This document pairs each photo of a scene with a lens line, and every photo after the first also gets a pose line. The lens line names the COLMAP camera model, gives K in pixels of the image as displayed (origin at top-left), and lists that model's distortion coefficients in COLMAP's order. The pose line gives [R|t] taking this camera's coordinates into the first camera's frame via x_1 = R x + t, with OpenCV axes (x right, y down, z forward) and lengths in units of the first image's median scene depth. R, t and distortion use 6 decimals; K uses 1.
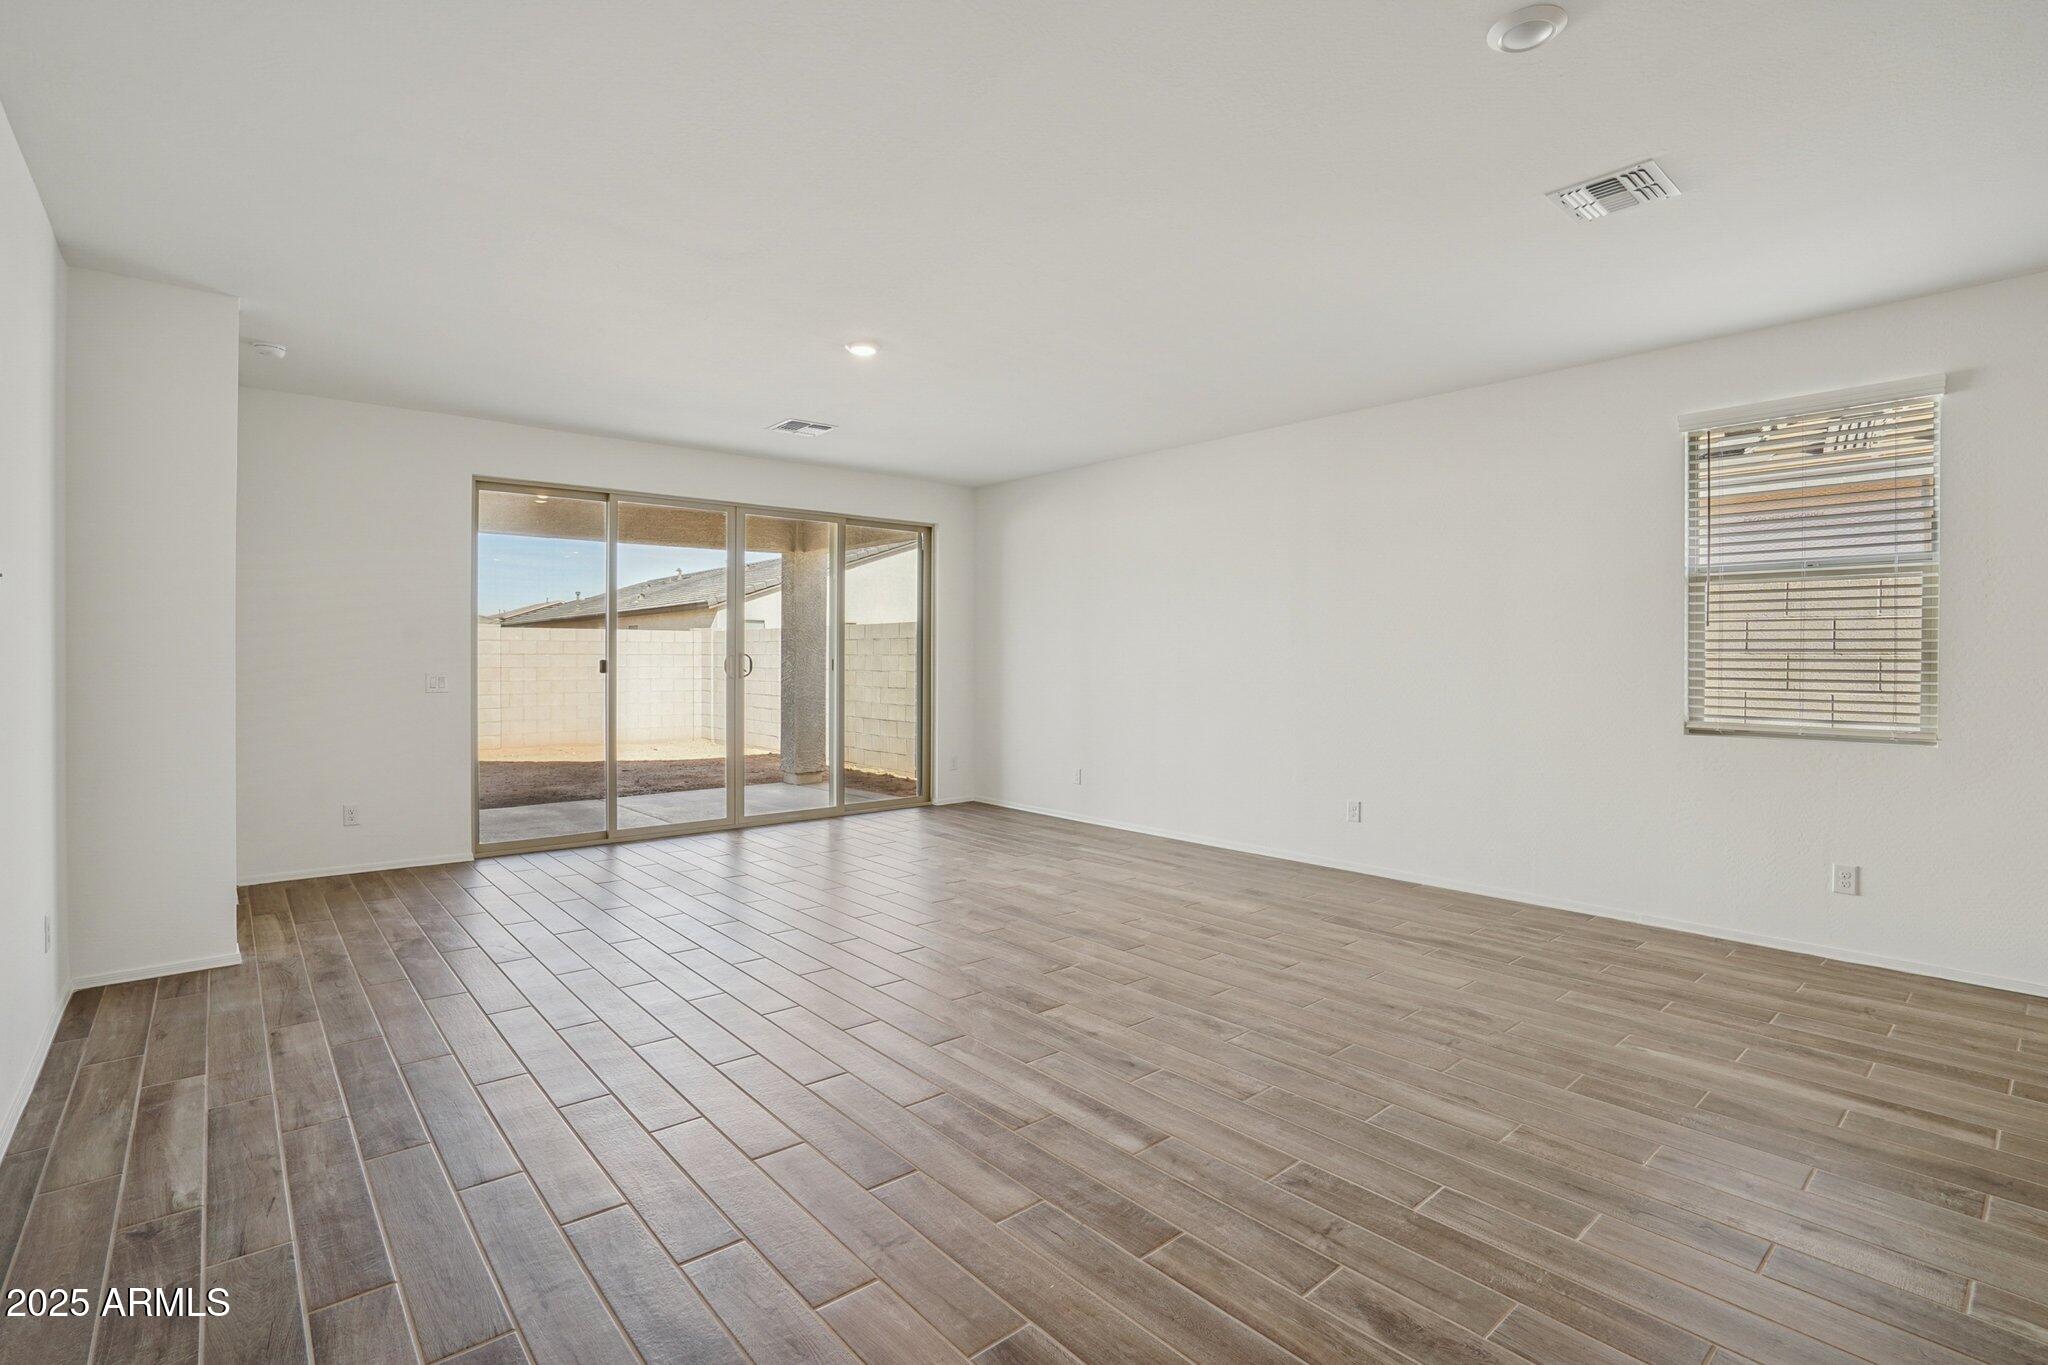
lens RADIAL K [[966.5, 0, 1024.3], [0, 966.5, 672.8], [0, 0, 1]] dist [-0.044754, 0.012849]
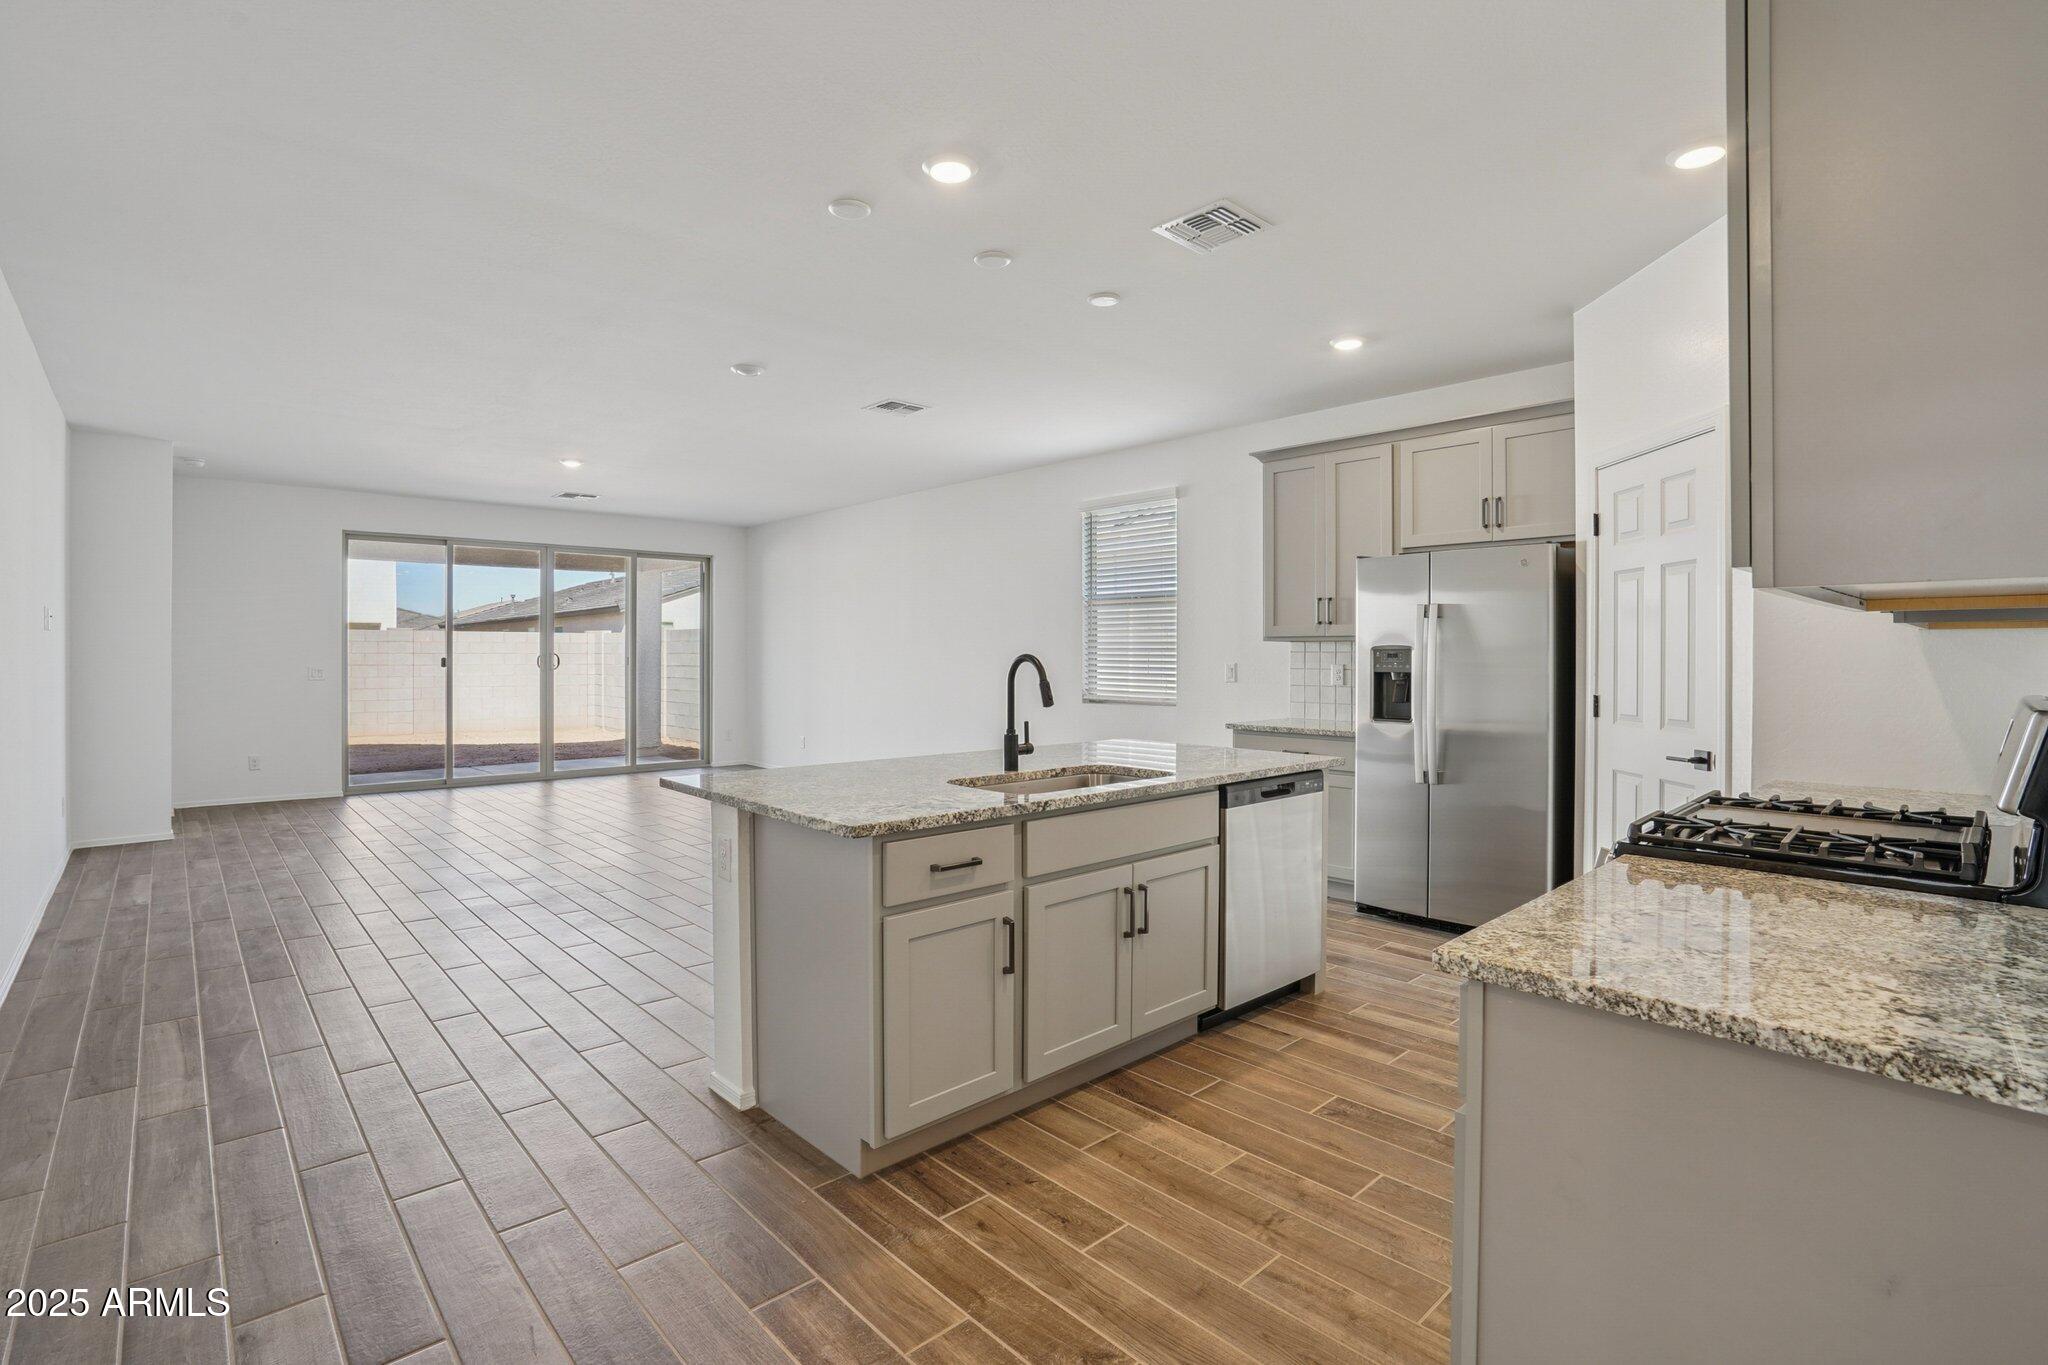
lens RADIAL K [[966.5, 0, 1021.6], [0, 966.5, 670.7], [0, 0, 1]] dist [-0.044754, 0.012849]
pose [[0.999537, -0.000612, 0.030424, 0.394278], [0.000674, 0.999998, -0.002024, 0.009877], [-0.030423, 0.002043, 0.999535, -0.452492]]
